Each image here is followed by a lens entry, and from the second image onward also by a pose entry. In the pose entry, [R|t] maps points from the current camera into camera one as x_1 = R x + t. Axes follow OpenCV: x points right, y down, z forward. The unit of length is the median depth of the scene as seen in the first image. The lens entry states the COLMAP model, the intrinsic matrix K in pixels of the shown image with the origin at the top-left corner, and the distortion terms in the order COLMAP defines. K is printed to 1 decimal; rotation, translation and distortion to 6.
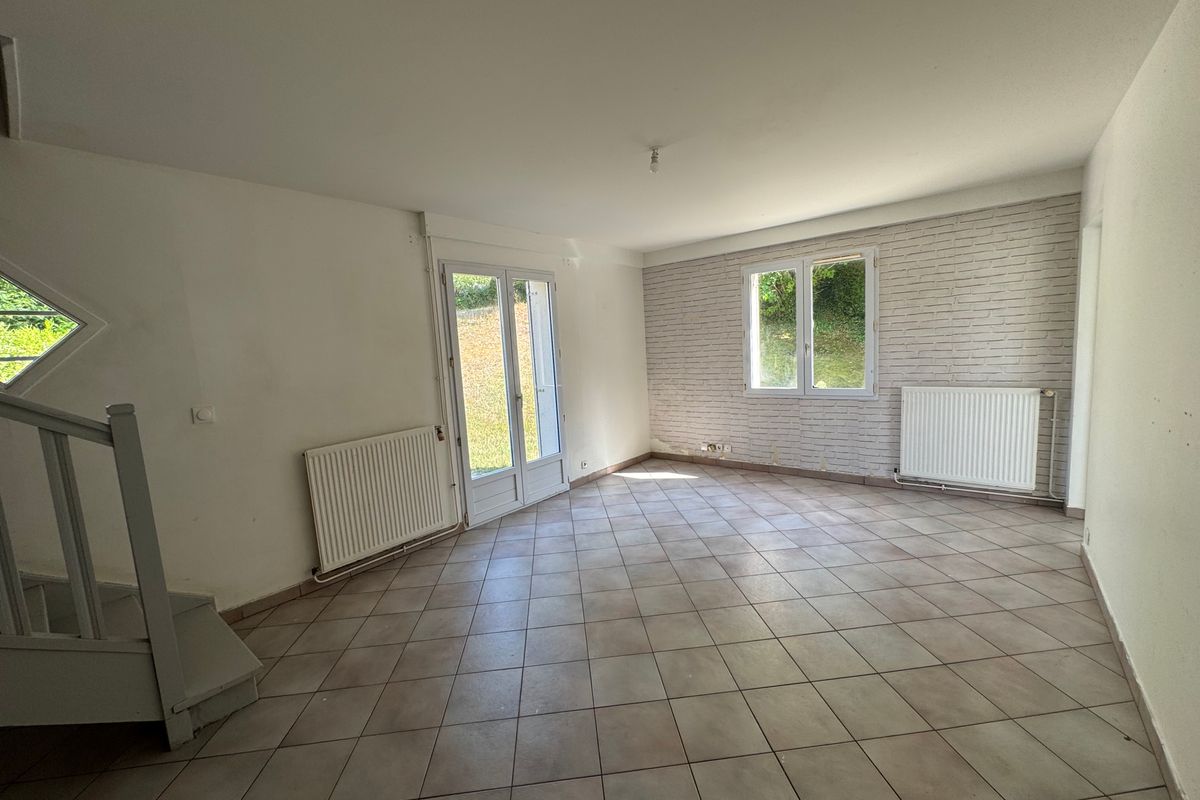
lens RADIAL K [[477.9, 0, 600.0], [0, 477.9, 400.0], [0, 0, 1]] dist [0.001621, 0.000435]
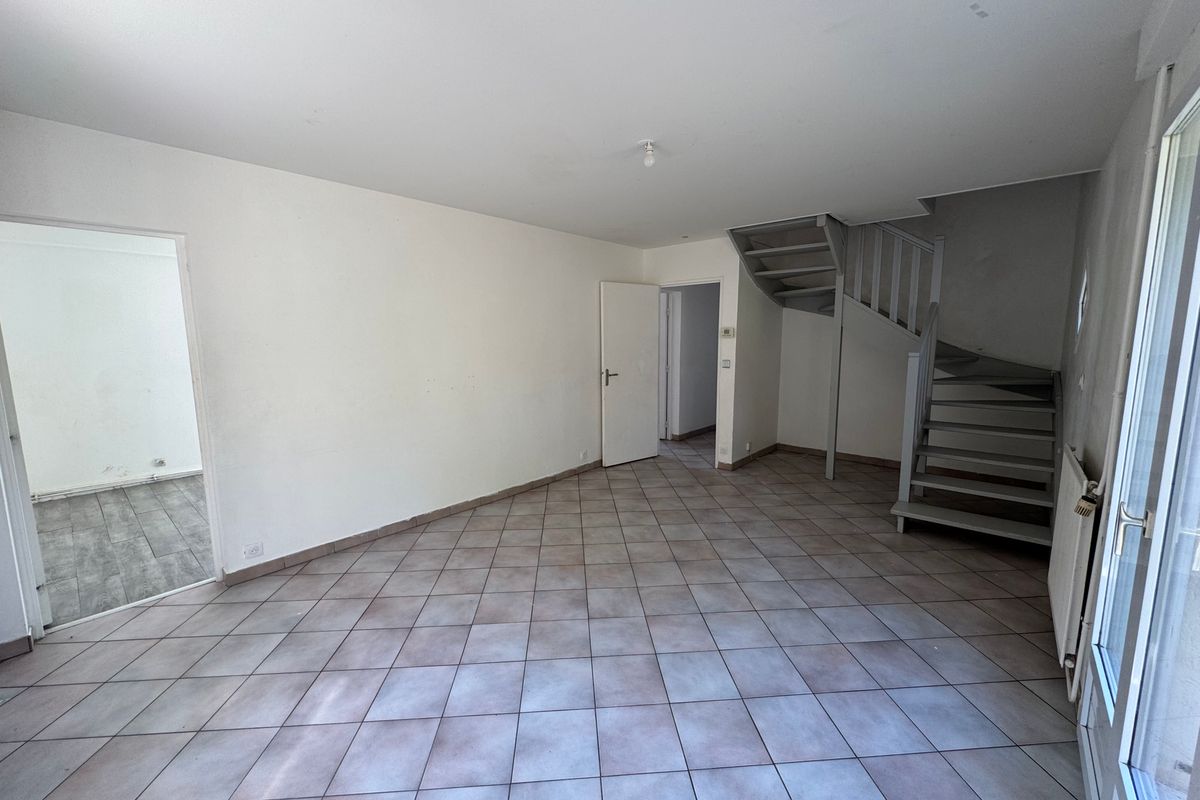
lens RADIAL K [[478.3, 0, 600.0], [0, 478.3, 400.0], [0, 0, 1]] dist [-0.002353, -0.000340]
pose [[-0.997559, 0.059601, 0.036392, 0.199904], [0.066755, 0.966886, 0.246322, -0.251731], [-0.020506, 0.248150, -0.968505, 1.962591]]
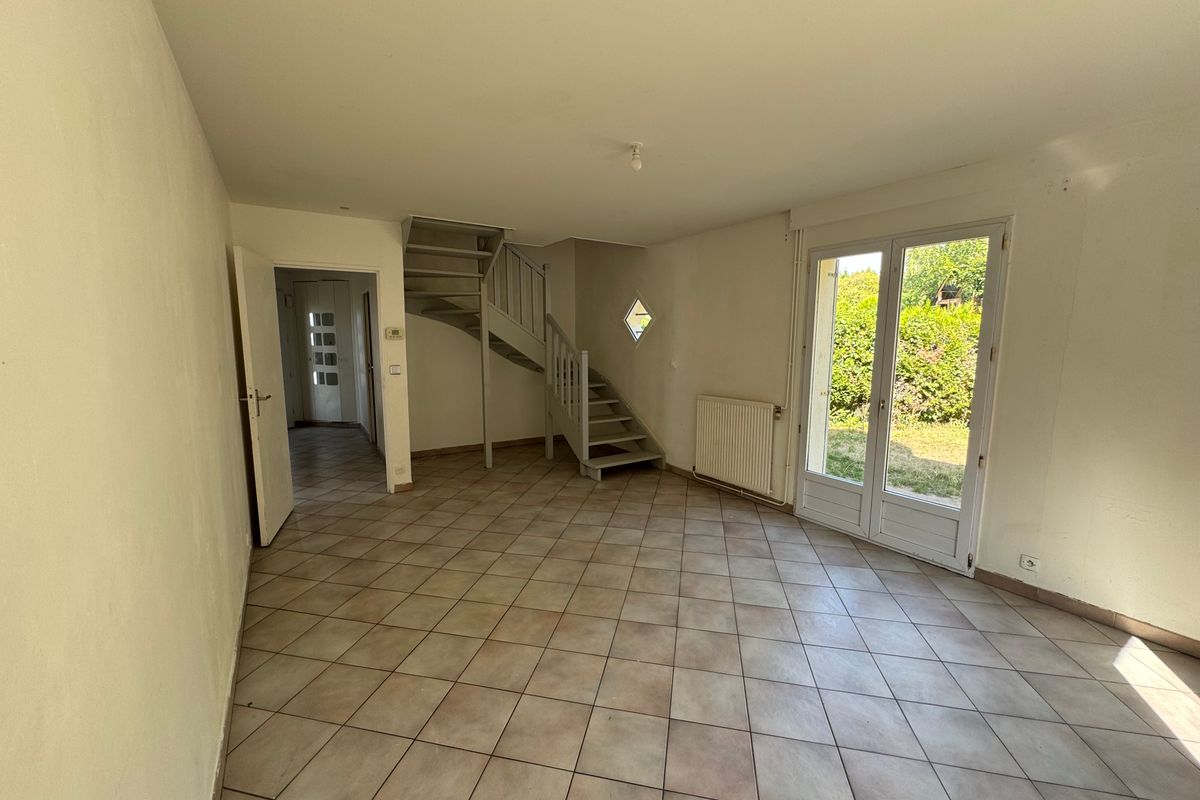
lens RADIAL K [[478.3, 0, 600.0], [0, 478.3, 400.0], [0, 0, 1]] dist [-0.002353, -0.000340]
pose [[-0.298480, 0.178719, -0.937534, 1.091011], [-0.098005, 0.971379, 0.216372, -0.212197], [0.949371, 0.156466, -0.272422, 1.214362]]
